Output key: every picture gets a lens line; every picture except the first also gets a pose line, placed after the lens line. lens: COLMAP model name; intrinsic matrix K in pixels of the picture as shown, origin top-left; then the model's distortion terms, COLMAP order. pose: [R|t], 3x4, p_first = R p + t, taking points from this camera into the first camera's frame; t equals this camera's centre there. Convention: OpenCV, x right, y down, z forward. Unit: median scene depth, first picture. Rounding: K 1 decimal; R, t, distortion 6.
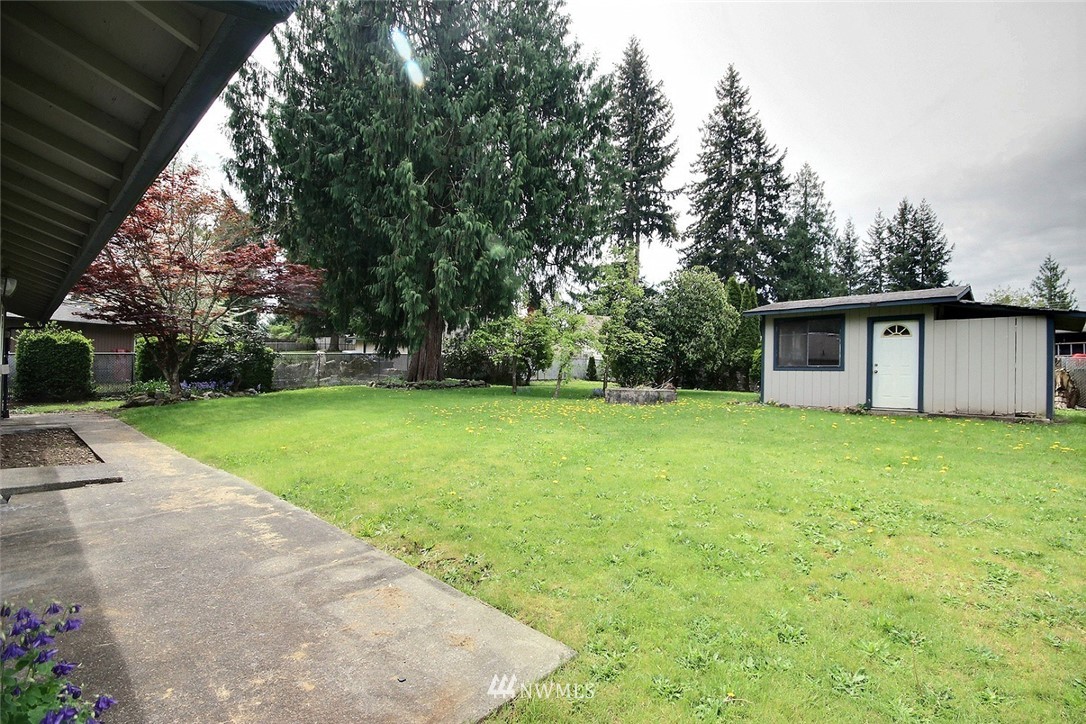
lens RADIAL K [[498.4, 0, 561.1], [0, 498.4, 371.6], [0, 0, 1]] dist [-0.001659, -0.003270]
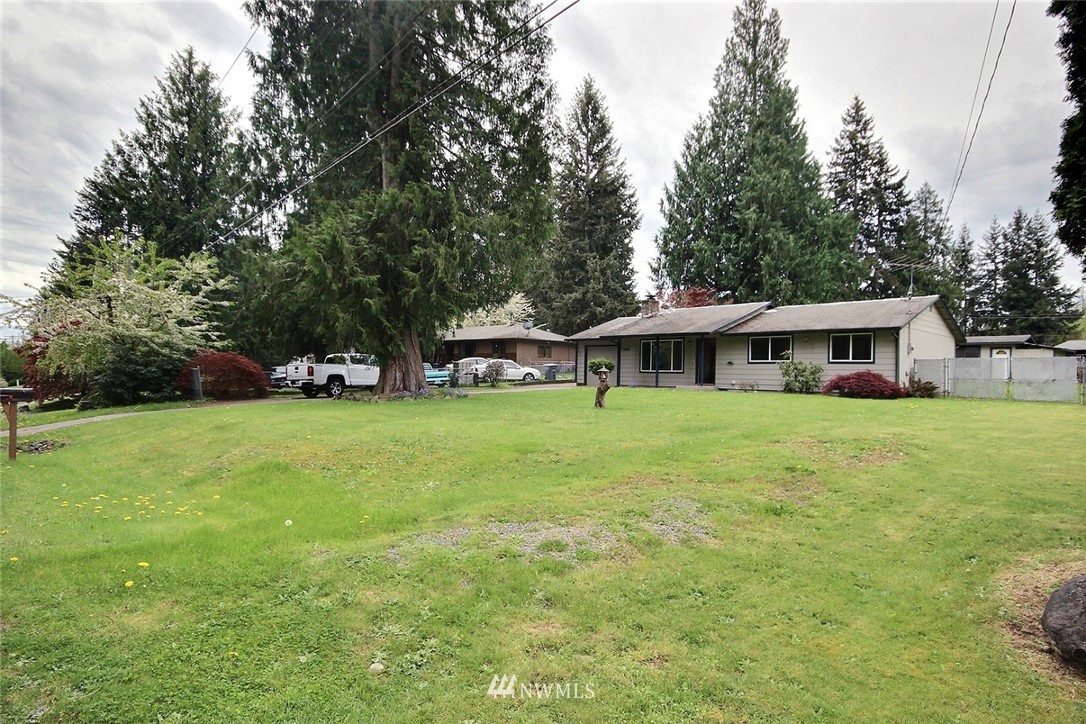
lens RADIAL K [[600.6, 0, 550.5], [0, 600.6, 361.8], [0, 0, 1]] dist [0.011638, 0.003470]
pose [[0.997988, 0.003485, -0.063314, -0.261967], [-0.003794, 0.999982, -0.004753, -0.000902], [0.063296, 0.004983, 0.997982, -0.408413]]
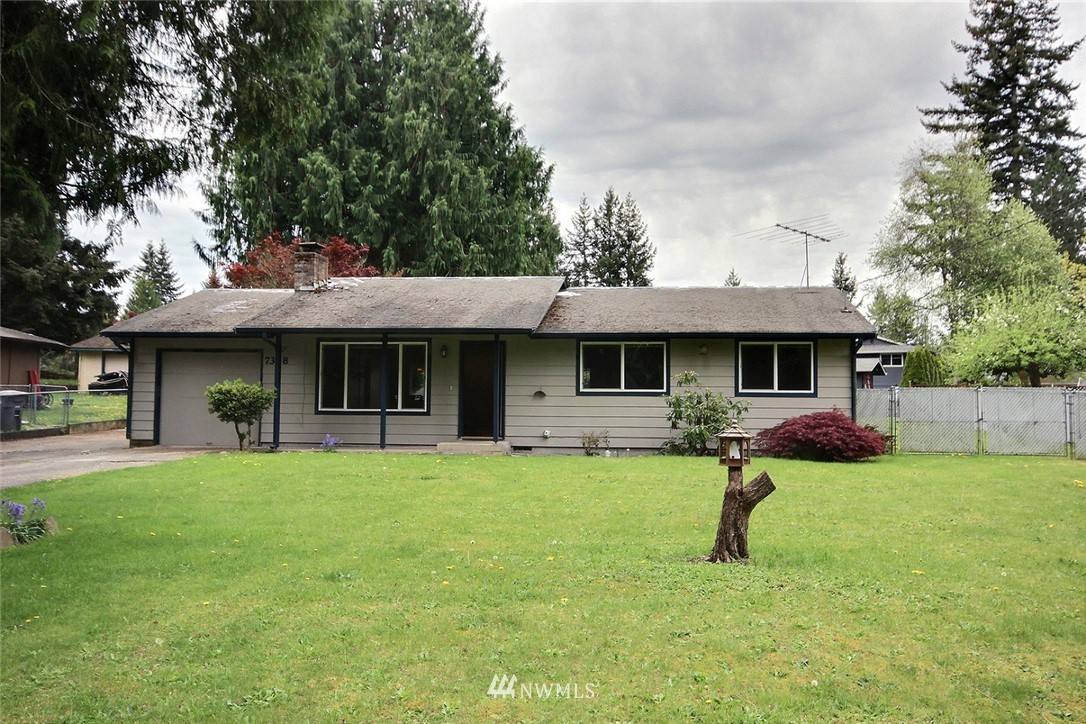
lens RADIAL K [[937.1, 0, 551.0], [0, 937.1, 362.2], [0, 0, 1]] dist [0.001560, 0.054387]
pose [[0.812381, 0.021818, 0.582718, -0.341213], [-0.007171, 0.999598, -0.027429, -0.004270], [-0.583083, 0.018104, 0.812211, -0.255443]]
